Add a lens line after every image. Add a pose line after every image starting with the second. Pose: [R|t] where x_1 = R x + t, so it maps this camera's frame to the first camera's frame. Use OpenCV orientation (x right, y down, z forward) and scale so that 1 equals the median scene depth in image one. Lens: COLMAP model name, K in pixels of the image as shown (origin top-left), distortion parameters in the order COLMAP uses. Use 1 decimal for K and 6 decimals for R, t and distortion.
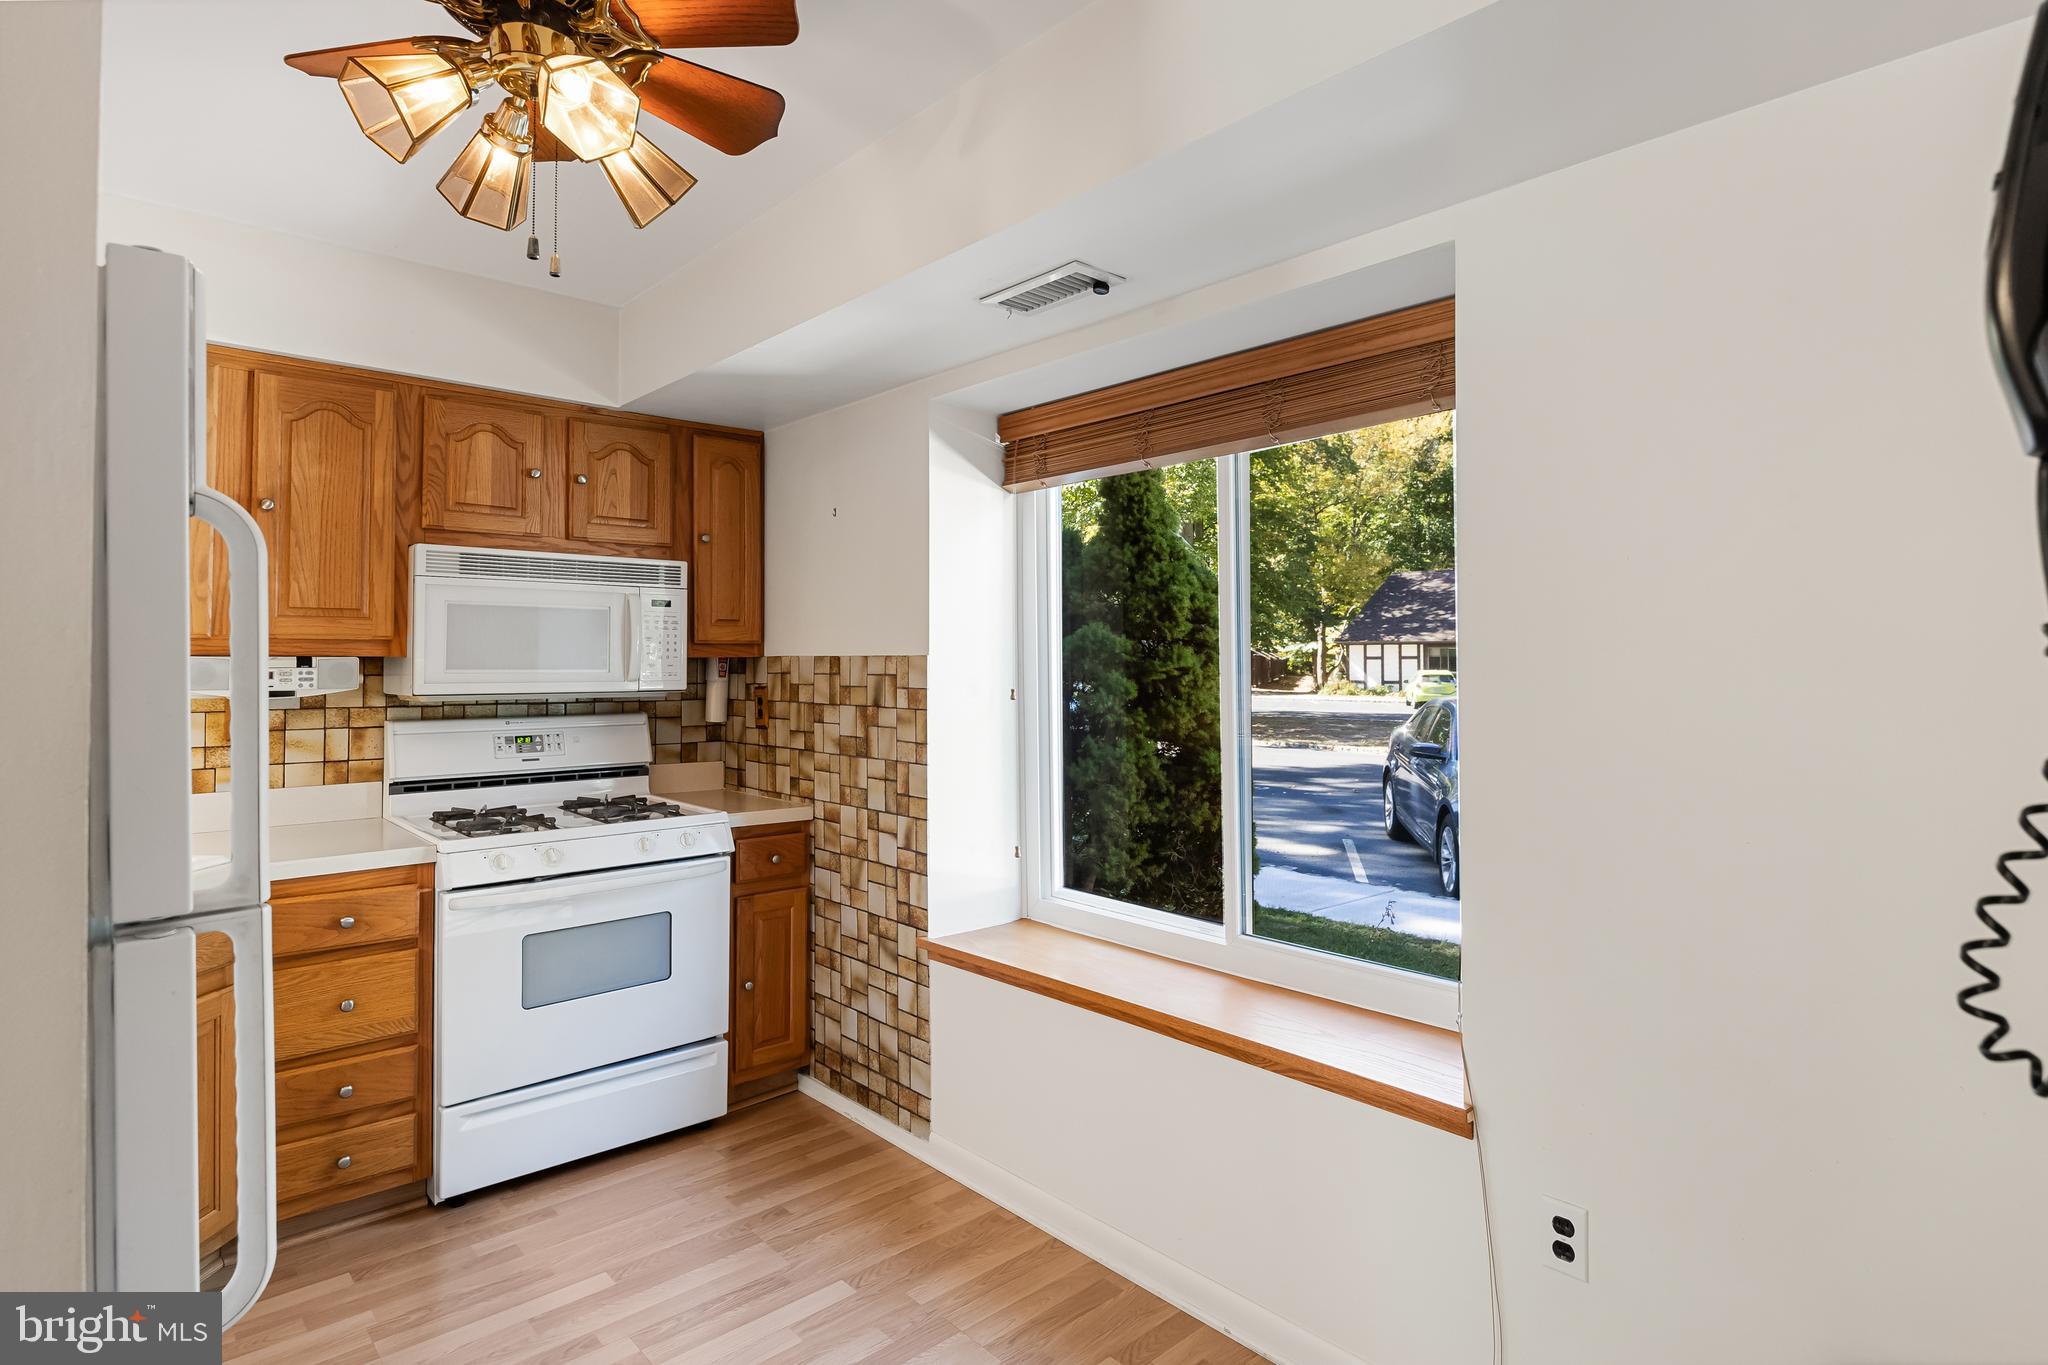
lens RADIAL K [[1058.6, 0, 1024.1], [0, 1058.6, 645.2], [0, 0, 1]] dist [0.001037, 0.000163]
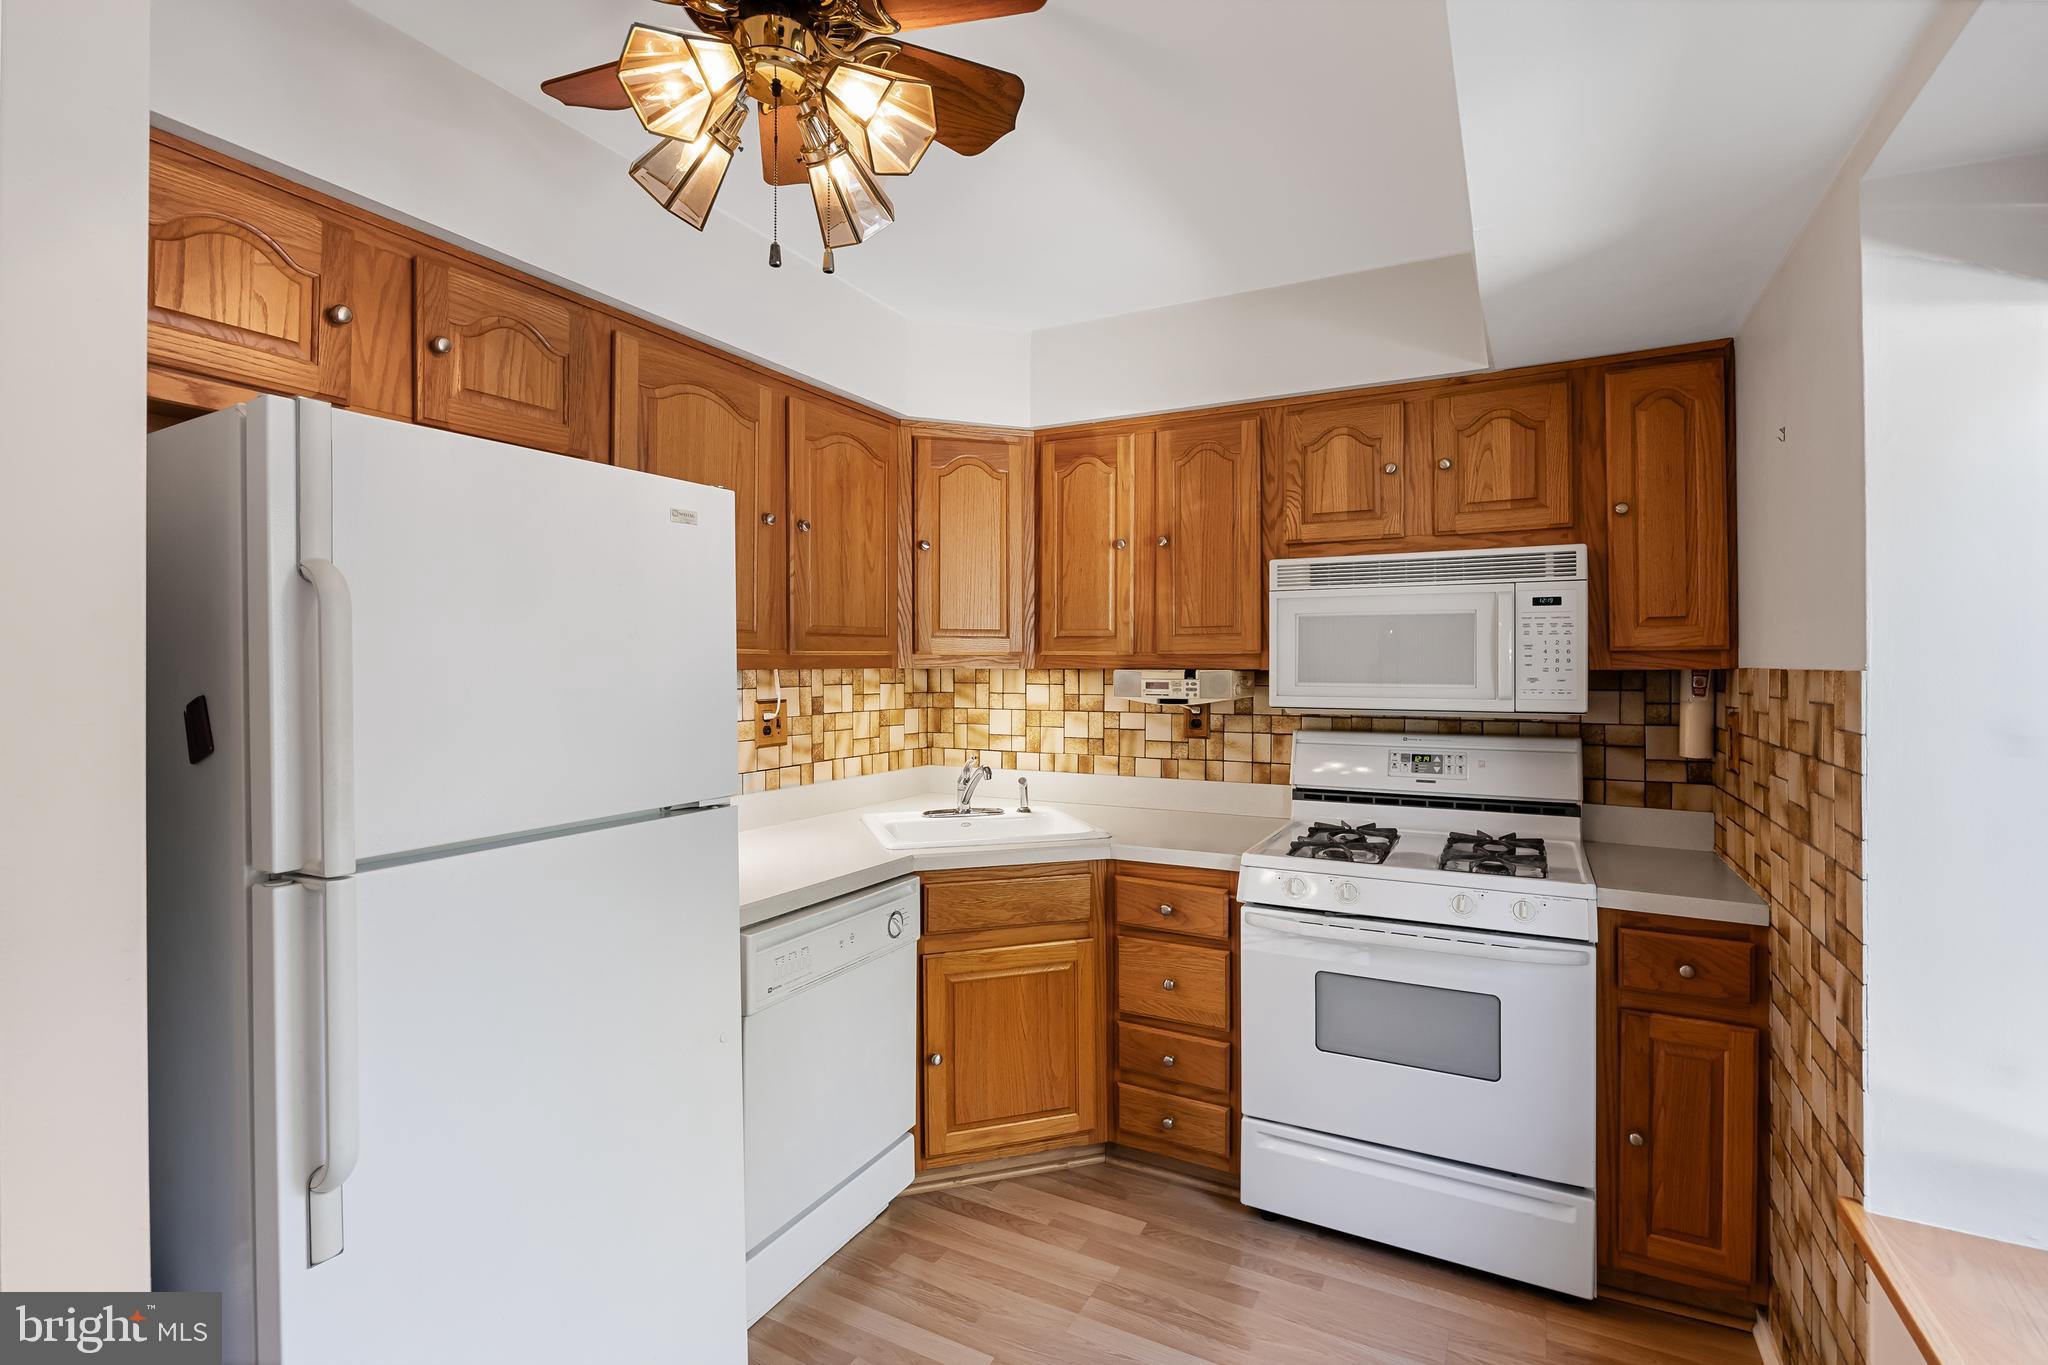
lens RADIAL K [[940.6, 0, 1024.1], [0, 940.6, 665.1], [0, 0, 1]] dist [-0.007663, 0.000647]
pose [[0.339142, -0.000679, -0.940735, 0.192362], [0.016326, 0.999853, 0.005164, -0.002185], [0.940593, -0.017109, 0.339104, 0.427271]]
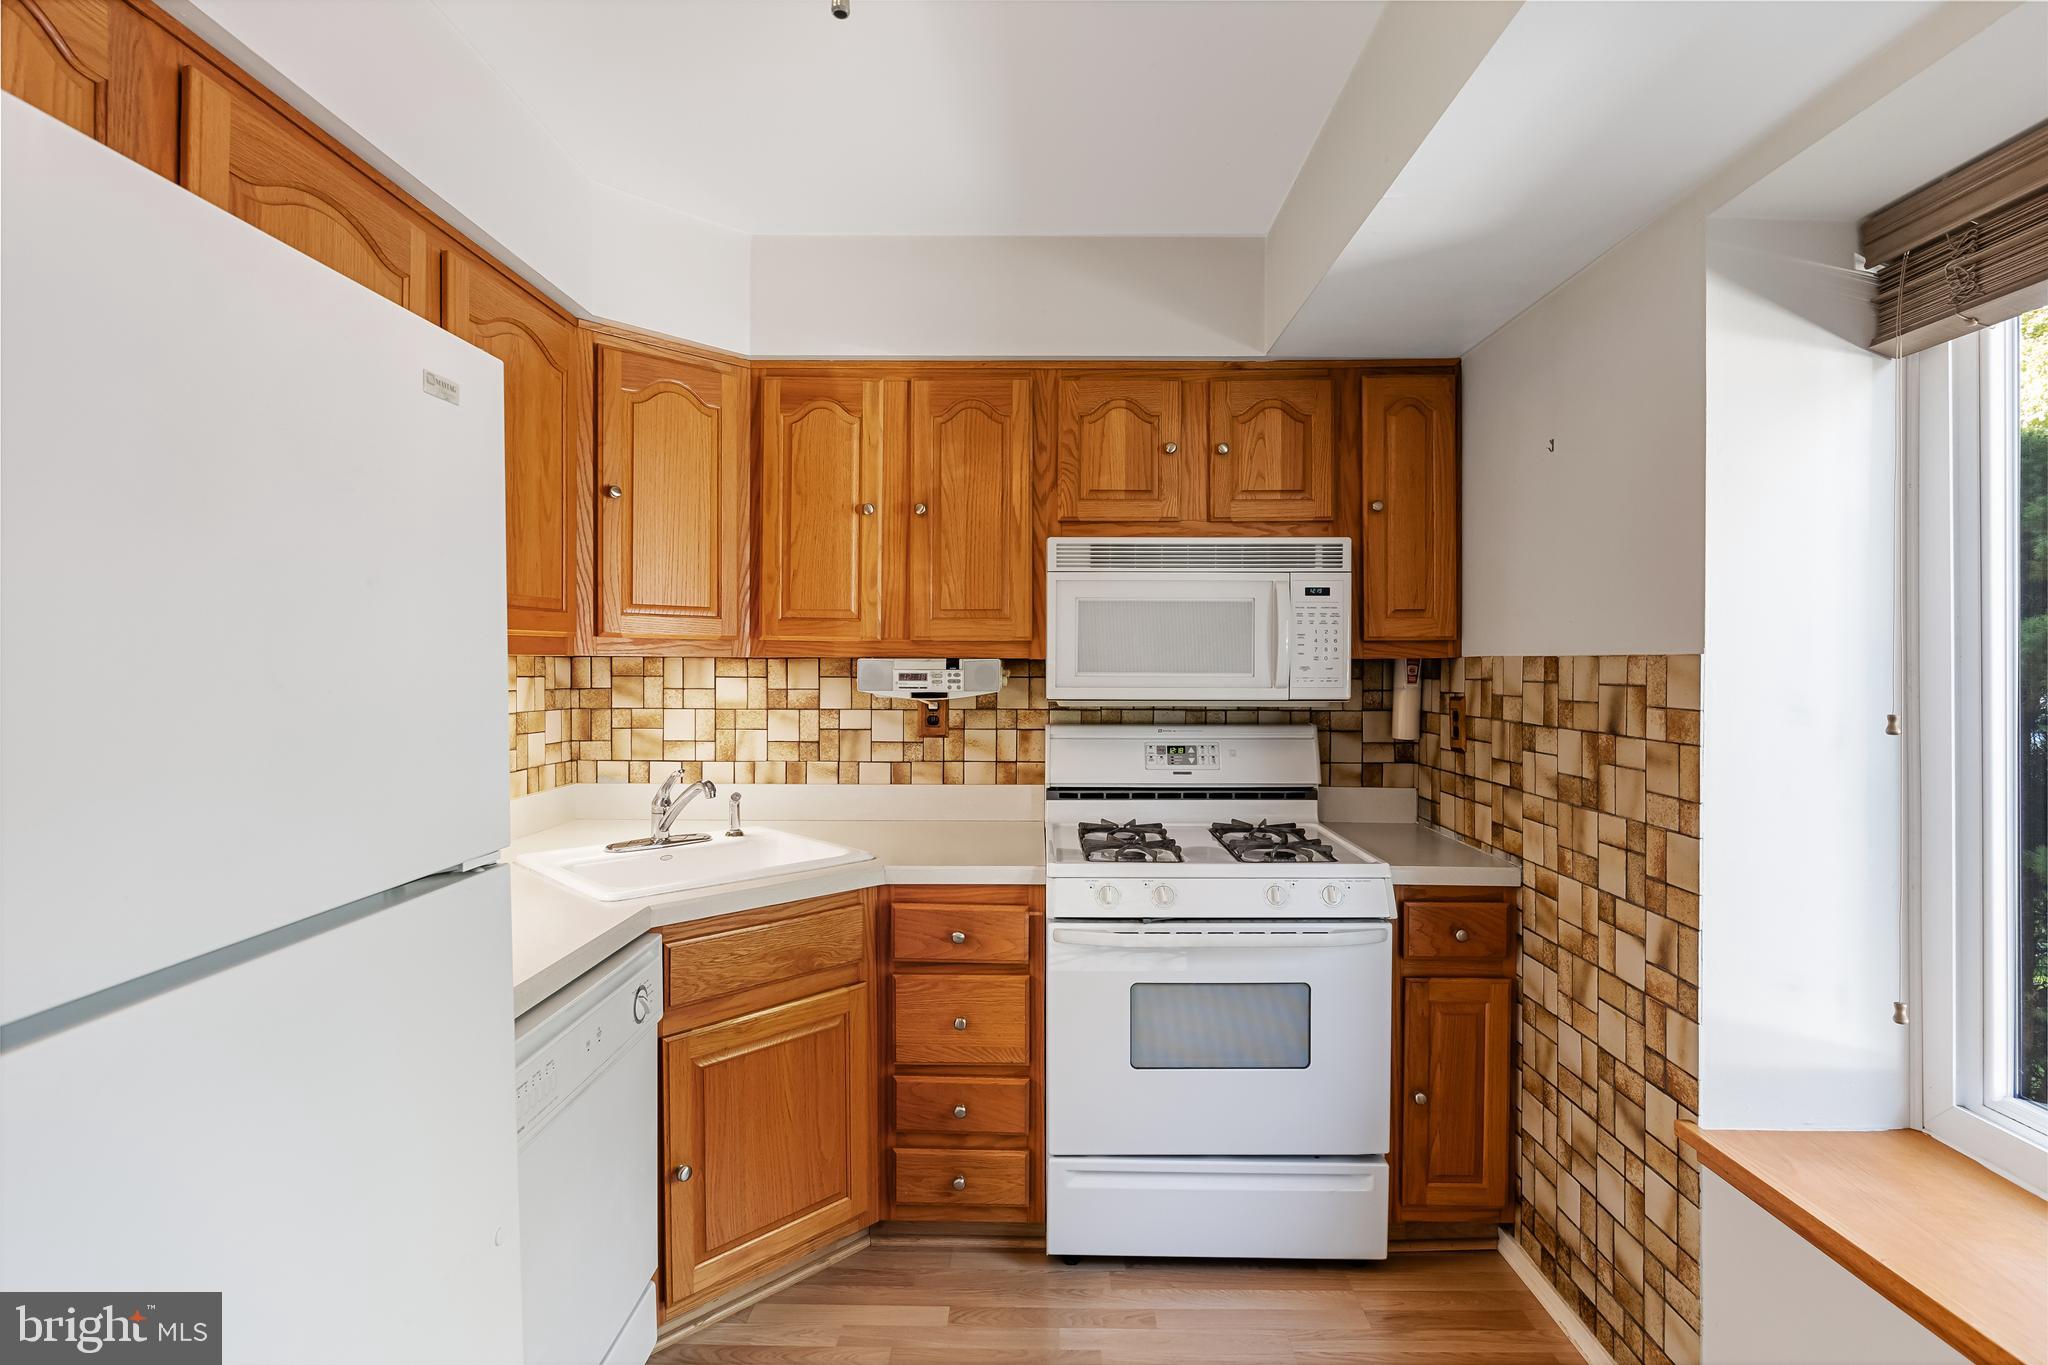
lens RADIAL K [[983.5, 0, 1027.9], [0, 983.5, 672.9], [0, 0, 1]] dist [-0.013982, 0.004789]
pose [[0.733128, 0.008233, -0.680041, 0.004459], [0.009630, 0.999701, 0.022486, 0.003807], [0.680022, -0.023034, 0.732830, 0.322955]]
